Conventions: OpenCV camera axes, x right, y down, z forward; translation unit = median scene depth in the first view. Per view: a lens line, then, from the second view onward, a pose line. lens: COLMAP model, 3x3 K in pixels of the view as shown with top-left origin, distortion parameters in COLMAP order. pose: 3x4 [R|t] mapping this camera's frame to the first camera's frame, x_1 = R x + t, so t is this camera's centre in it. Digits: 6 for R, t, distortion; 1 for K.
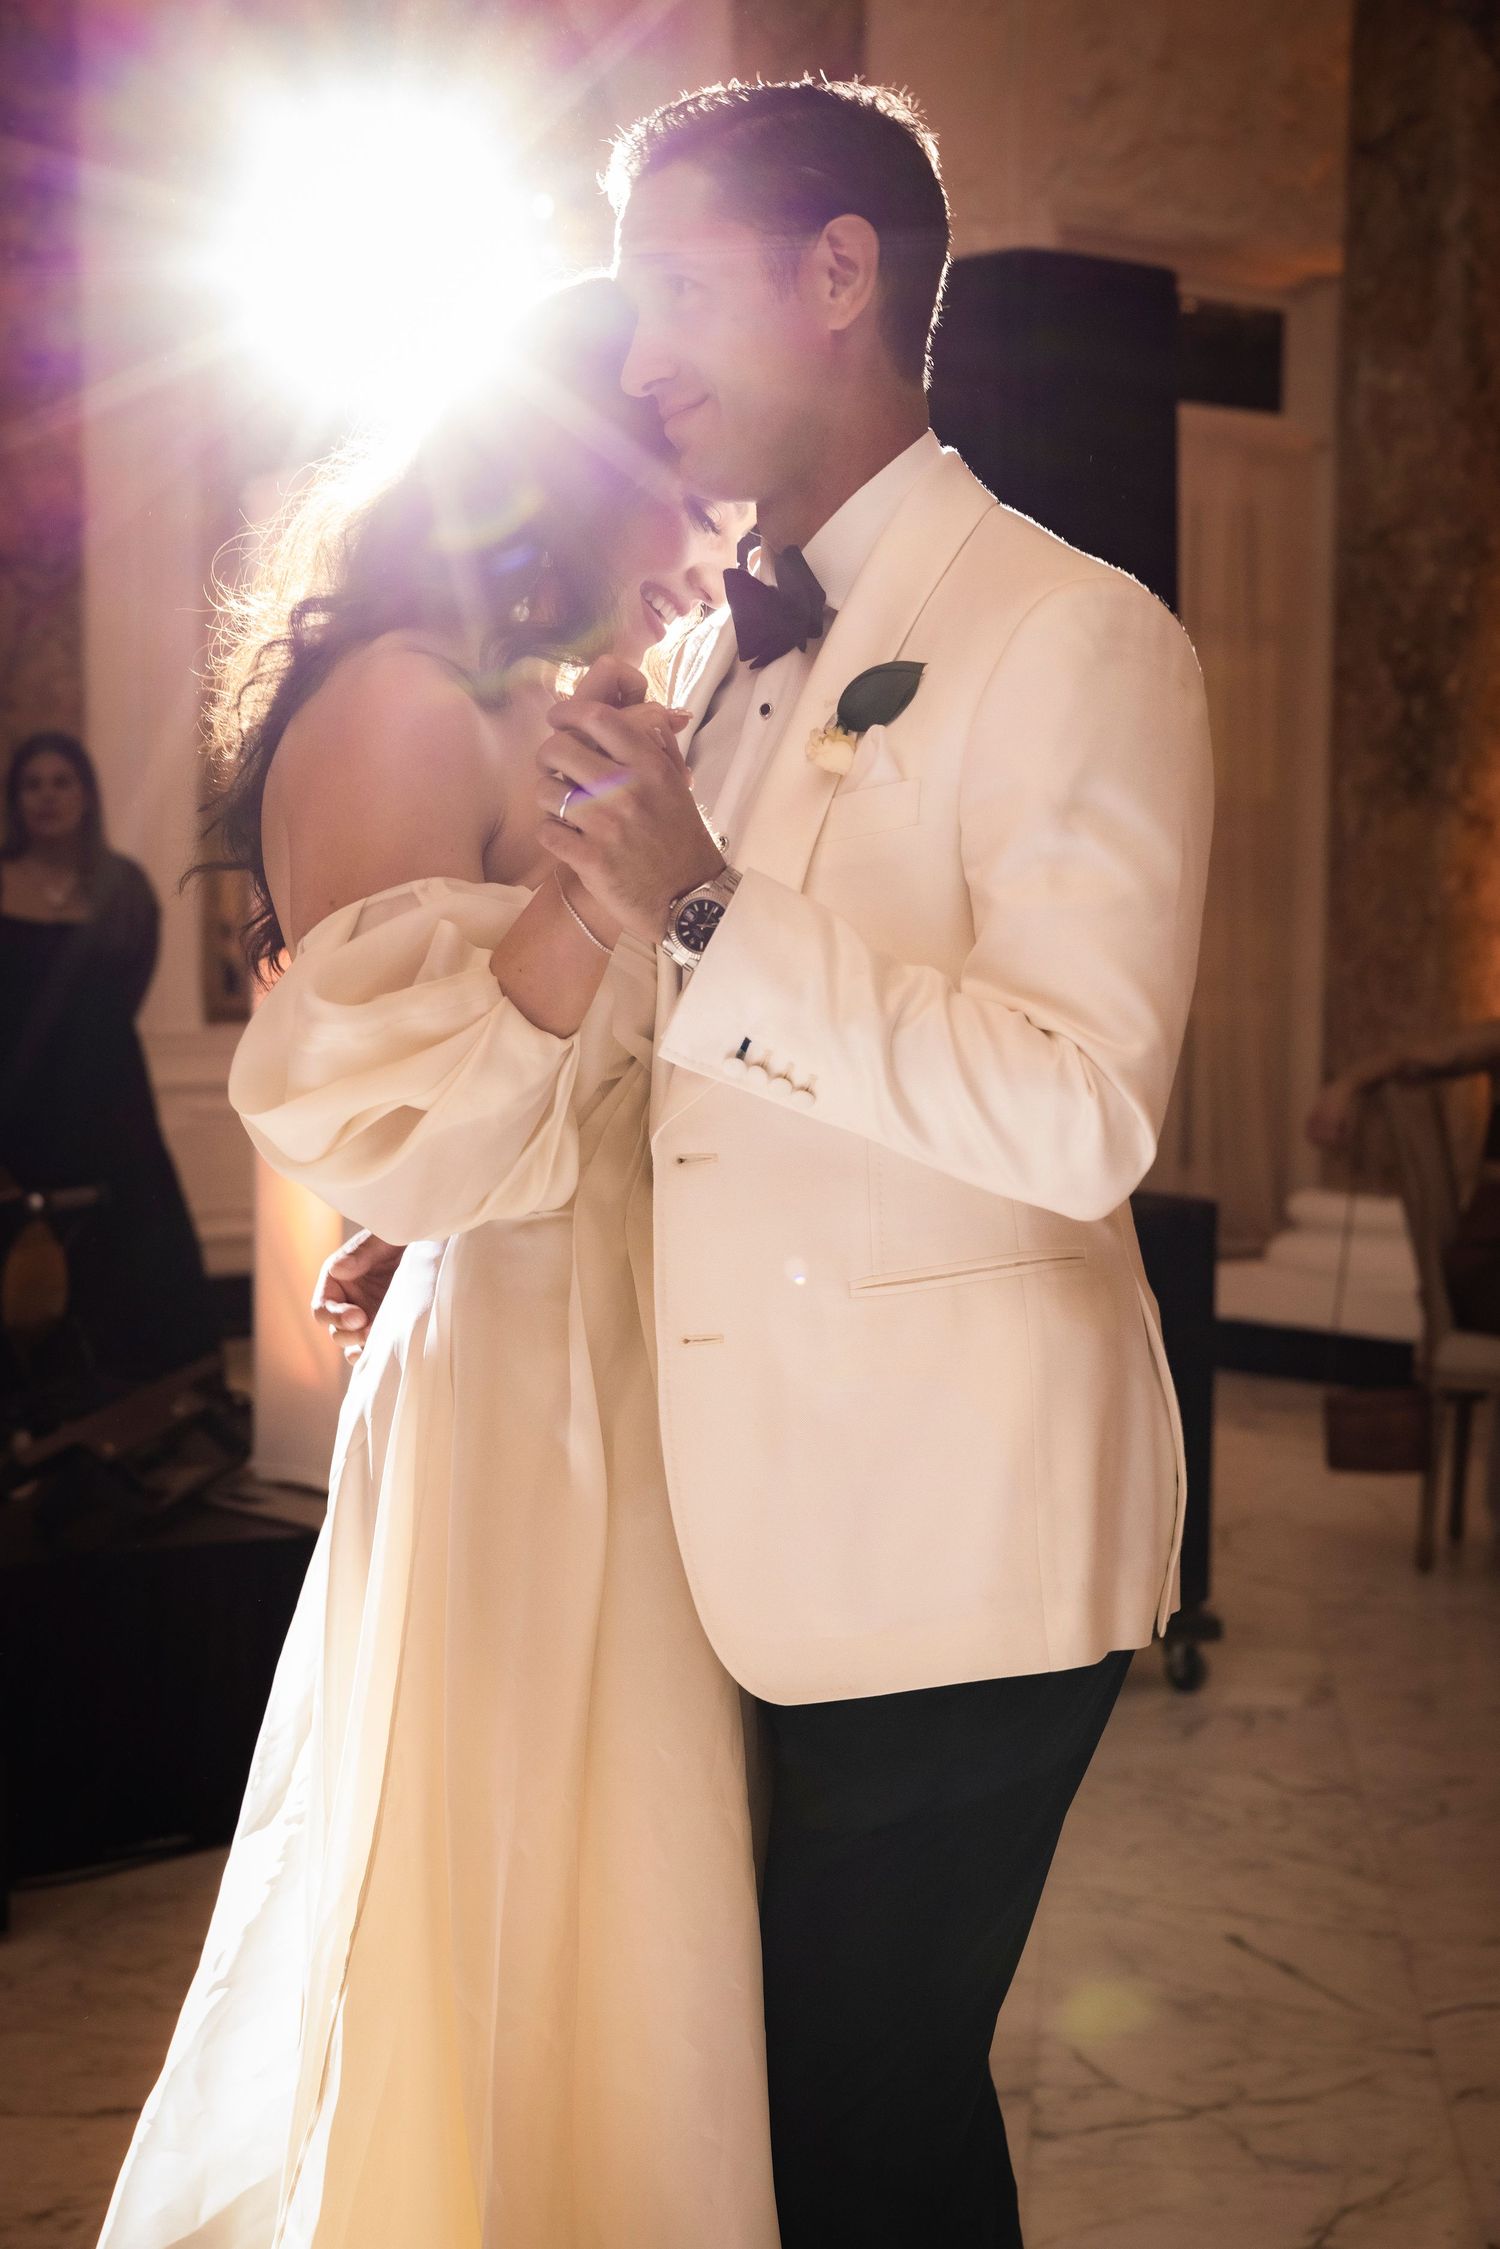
lens RADIAL K [[3908.3, 0, 751.4], [0, 3908.3, 1131.4], [0, 0, 1]] dist [0.063902, 0.000000]
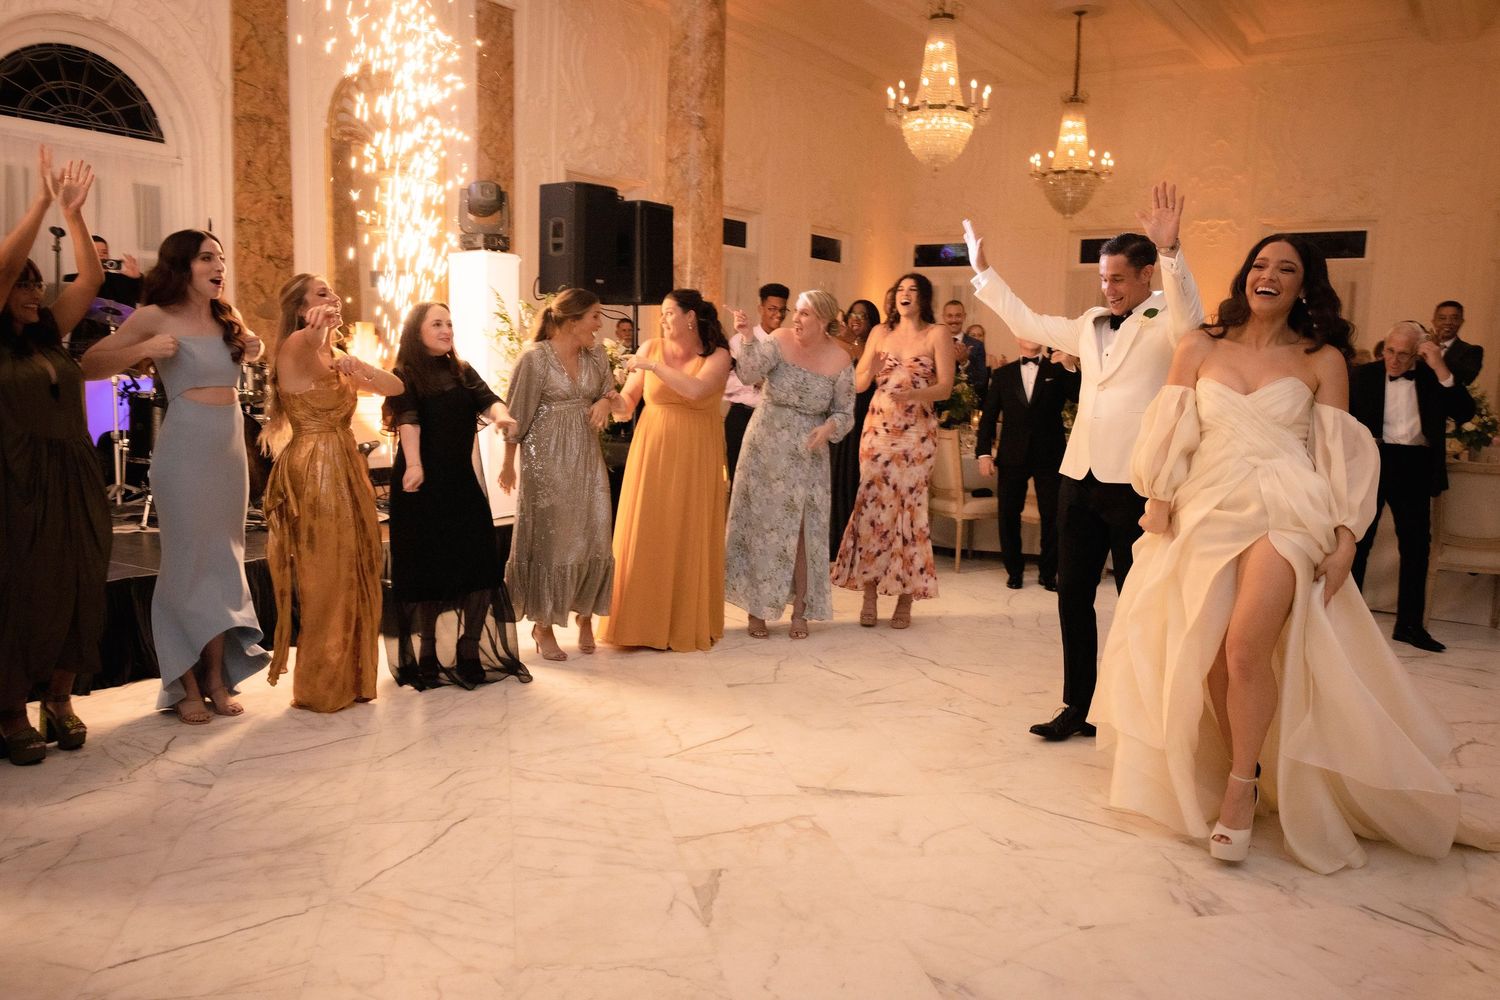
lens RADIAL K [[1219.6, 0, 752.6], [0, 1219.6, 492.2], [0, 0, 1]] dist [0.011859, 0.007339]
pose [[0.956075, -0.019889, 0.292445, -0.110582], [0.006188, 0.998843, 0.047699, 0.005567], [-0.293055, -0.043794, 0.955092, -0.125073]]
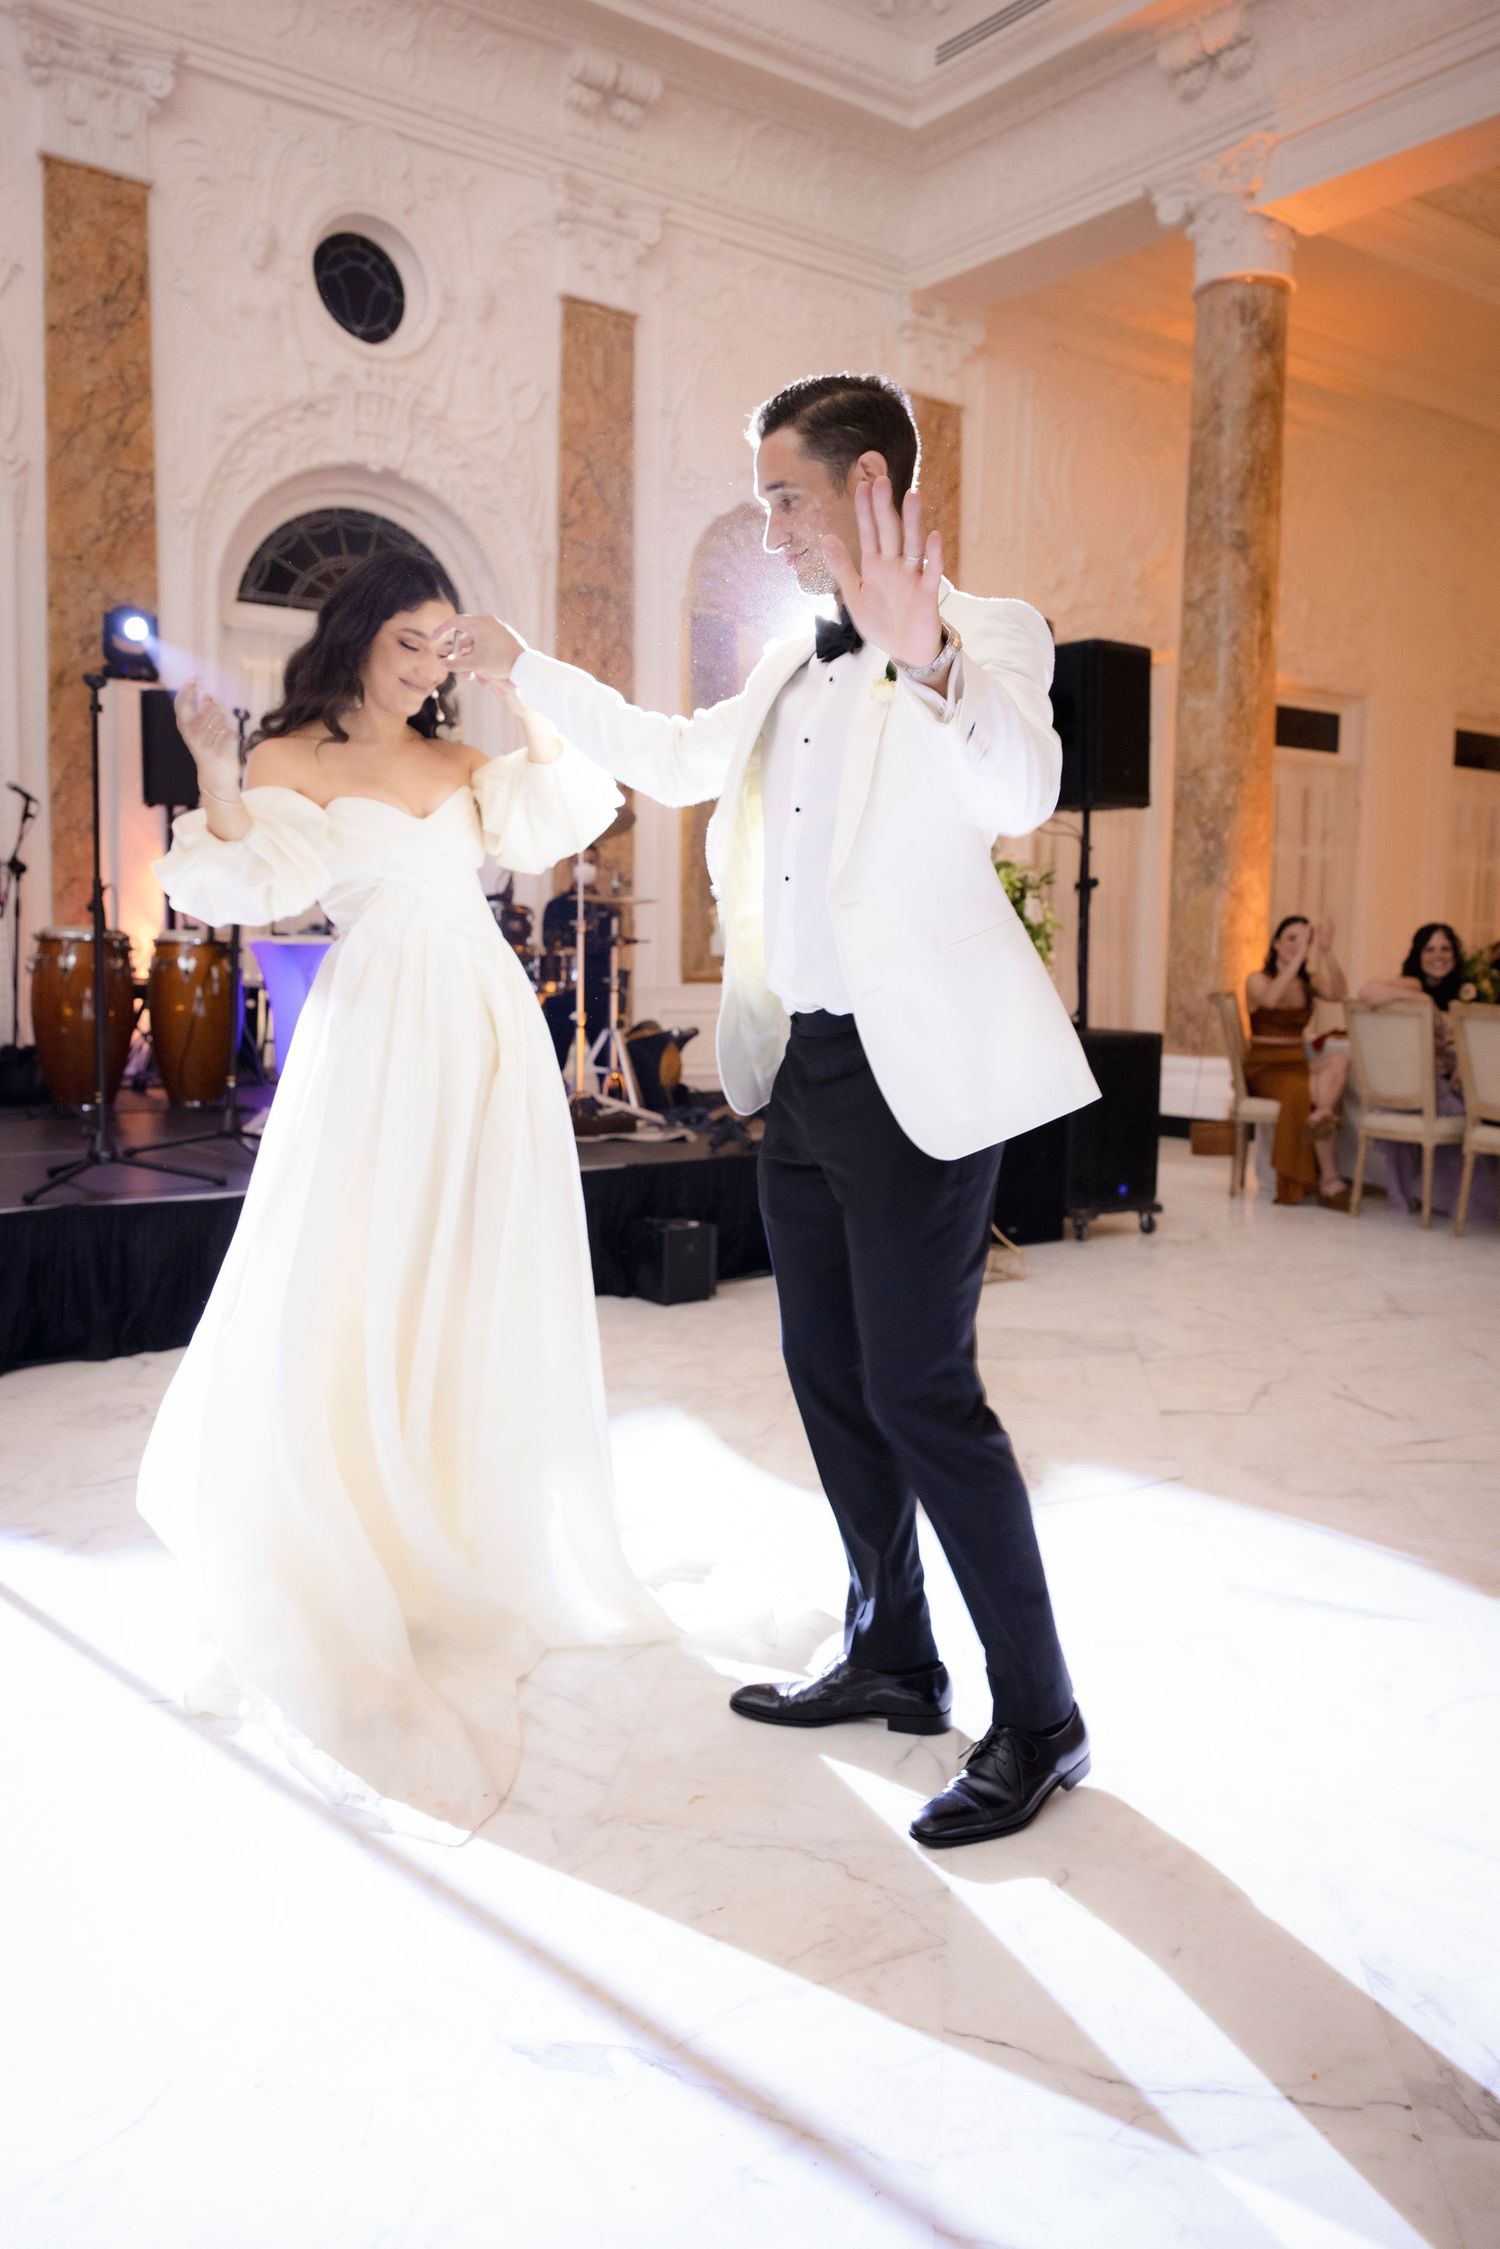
lens RADIAL K [[1789.1, 0, 725.9], [0, 1789.1, 1125.0], [0, 0, 1]] dist [0.008337, 0.001878]
pose [[0.998336, 0.004618, -0.057479, -0.055220], [-0.002997, 0.999596, 0.028271, 0.028196], [0.057586, -0.028051, 0.997946, -0.080626]]
